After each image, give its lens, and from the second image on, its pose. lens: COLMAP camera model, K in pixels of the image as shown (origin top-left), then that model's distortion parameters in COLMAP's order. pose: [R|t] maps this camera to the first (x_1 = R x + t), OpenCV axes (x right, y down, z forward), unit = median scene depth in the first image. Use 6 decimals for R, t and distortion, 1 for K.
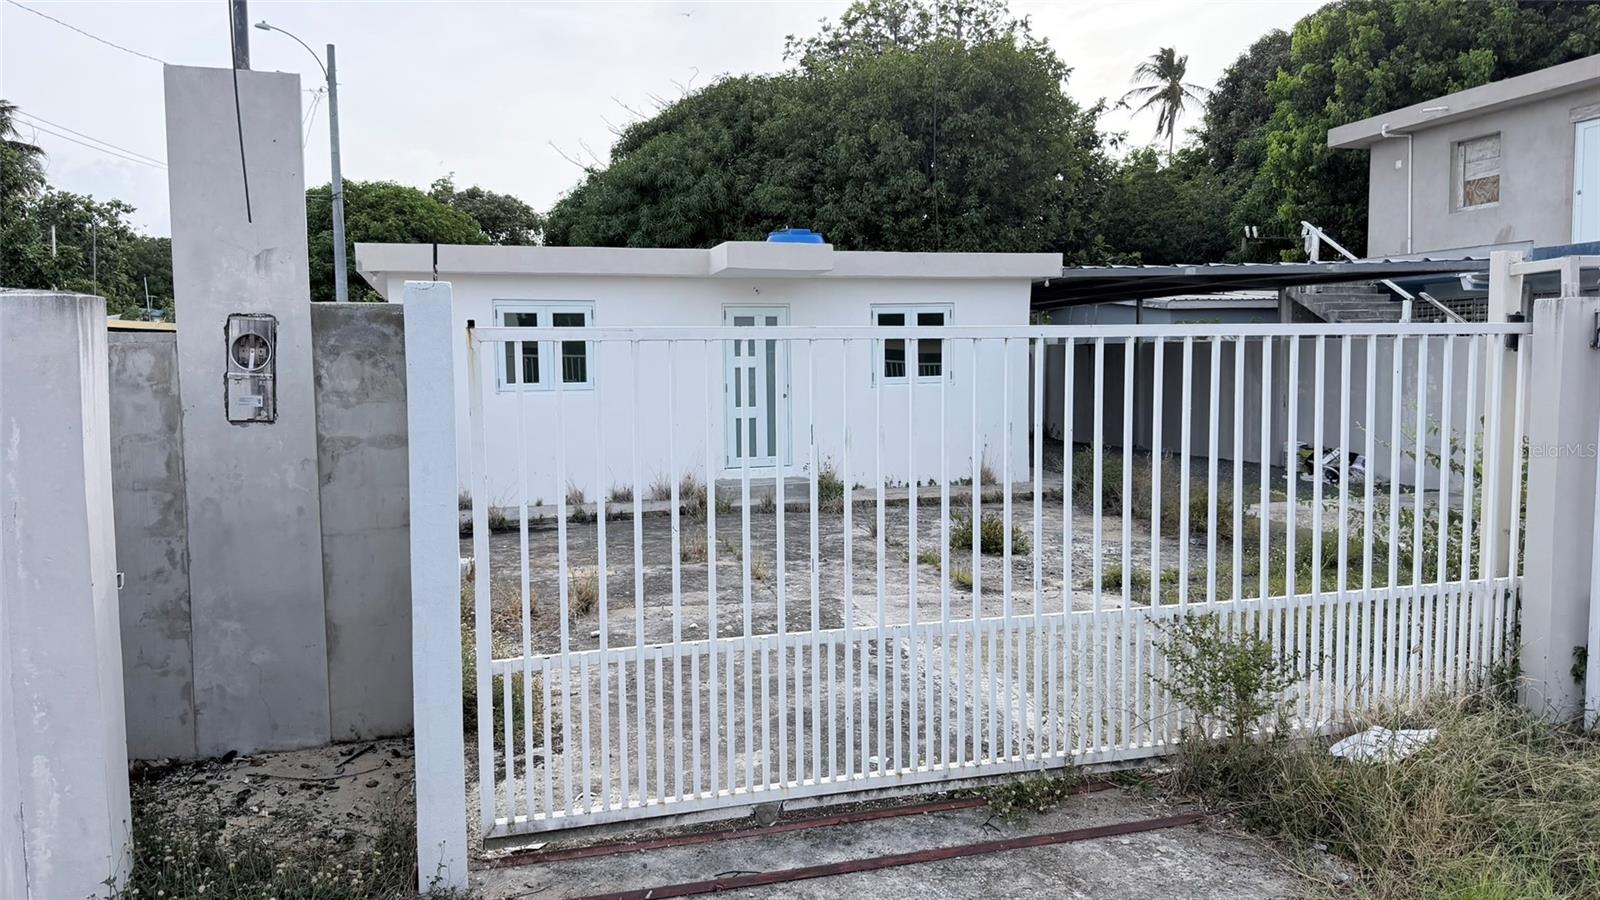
lens RADIAL K [[1191.5, 0, 800.0], [0, 1191.5, 450.0], [0, 0, 1]] dist [0.208575, -0.559310]
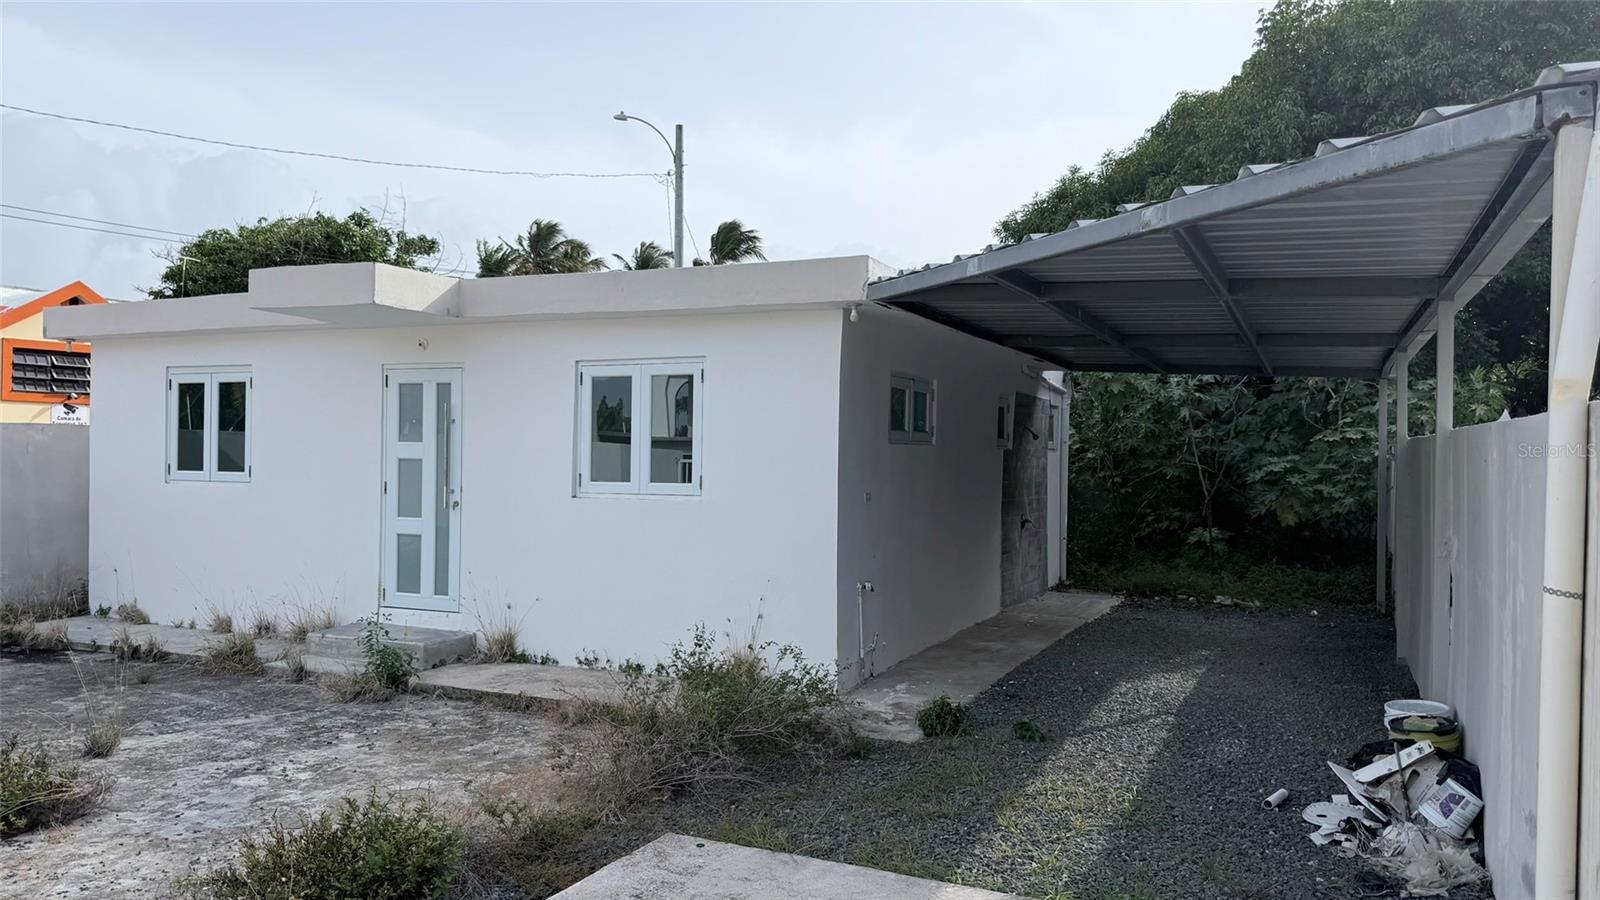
lens RADIAL K [[1159.2, 0, 812.2], [0, 1159.2, 451.6], [0, 0, 1]] dist [0.074774, -0.122761]
pose [[0.755261, 0.021927, -0.655057, 0.286846], [-0.078511, 0.995270, -0.057207, -0.027453], [0.650705, 0.094635, 0.753410, 0.341843]]
